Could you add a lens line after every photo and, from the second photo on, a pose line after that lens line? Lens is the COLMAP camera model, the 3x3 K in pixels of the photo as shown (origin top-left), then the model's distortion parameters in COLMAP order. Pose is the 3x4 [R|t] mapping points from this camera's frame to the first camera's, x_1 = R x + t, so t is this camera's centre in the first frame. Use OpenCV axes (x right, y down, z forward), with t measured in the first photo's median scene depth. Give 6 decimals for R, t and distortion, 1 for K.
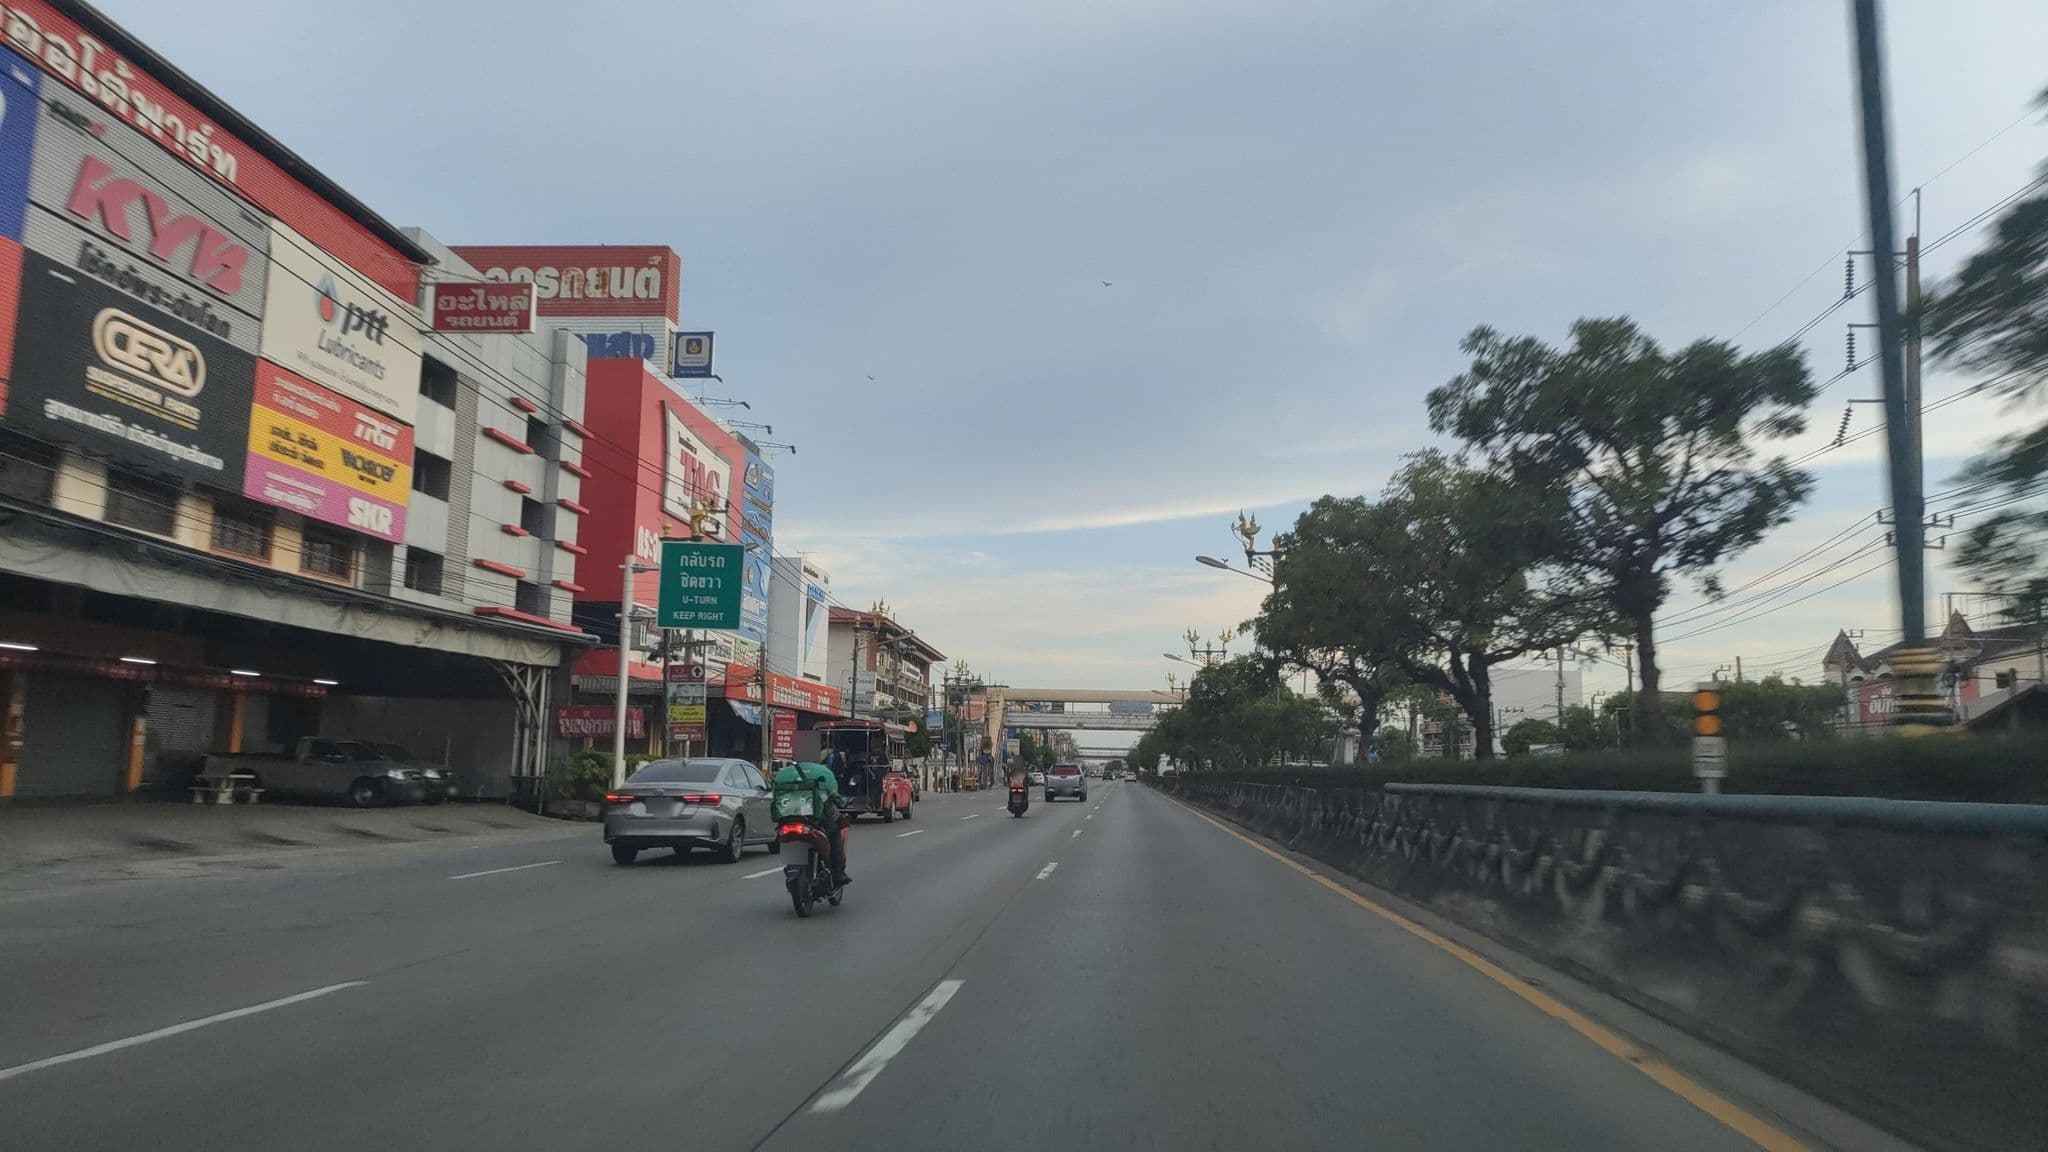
lens RADIAL K [[1592.6, 0, 1024.0], [0, 1592.6, 576.0], [0, 0, 1]] dist [0.116449, 0.001809]
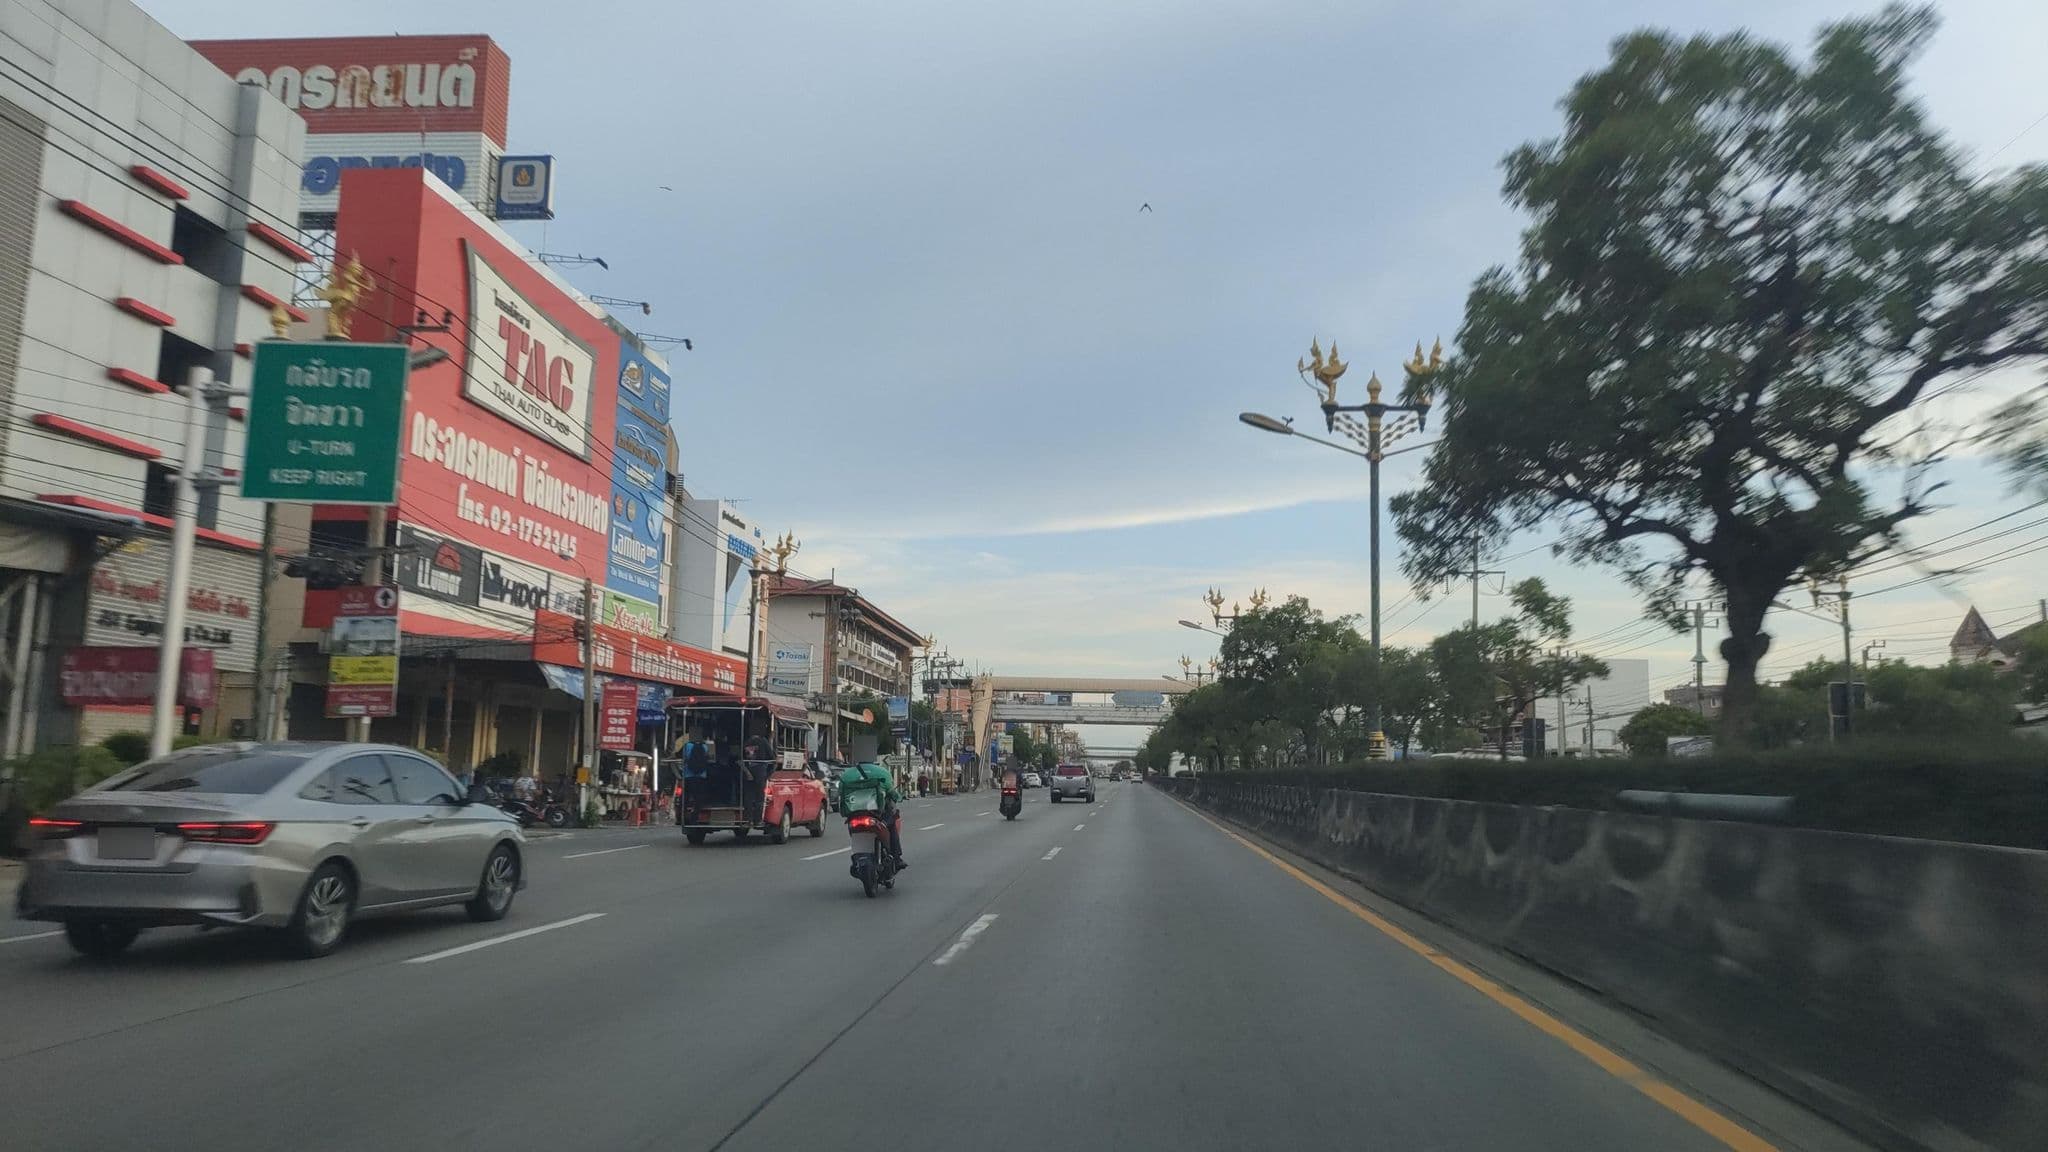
lens RADIAL K [[1341.2, 0, 1024.0], [0, 1341.2, 576.0], [0, 0, 1]] dist [0.066317, -0.001026]
pose [[0.999798, -0.001240, -0.020057, 0.029588], [0.000770, 0.999726, -0.023414, 0.049875], [0.020081, 0.023393, 0.999525, 0.401370]]
